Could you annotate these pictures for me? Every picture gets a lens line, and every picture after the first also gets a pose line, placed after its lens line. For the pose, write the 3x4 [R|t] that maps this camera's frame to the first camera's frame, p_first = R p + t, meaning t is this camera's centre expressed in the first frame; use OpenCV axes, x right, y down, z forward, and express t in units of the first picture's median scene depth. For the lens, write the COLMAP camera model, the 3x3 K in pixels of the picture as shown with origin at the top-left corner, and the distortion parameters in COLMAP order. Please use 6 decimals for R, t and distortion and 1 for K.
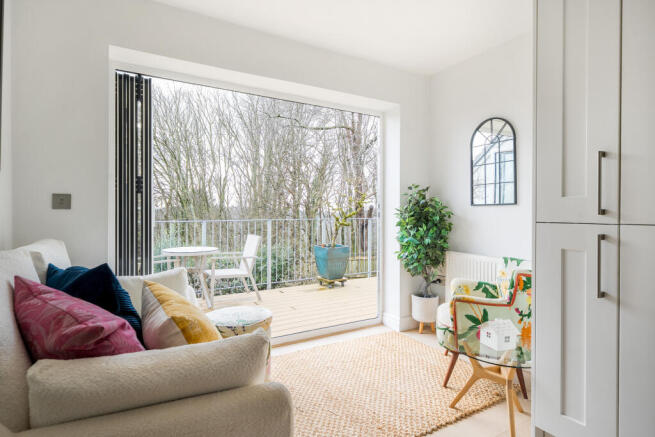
lens RADIAL K [[344.2, 0, 327.5], [0, 344.2, 216.2], [0, 0, 1]] dist [-0.018150, -0.000355]
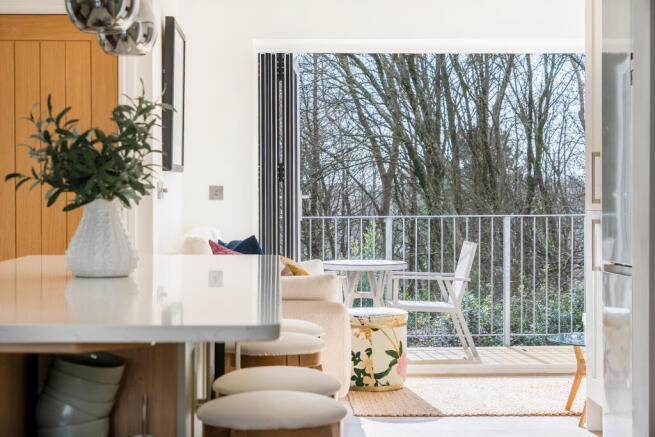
lens RADIAL K [[1170.3, 0, 327.5], [0, 1170.3, 218.5], [0, 0, 1]] dist [0.010570, 0.000000]
pose [[0.880241, 0.002054, -0.474522, 1.045977], [-0.000448, 0.999994, 0.003497, 0.020866], [0.474526, -0.002866, 0.880237, -1.698078]]
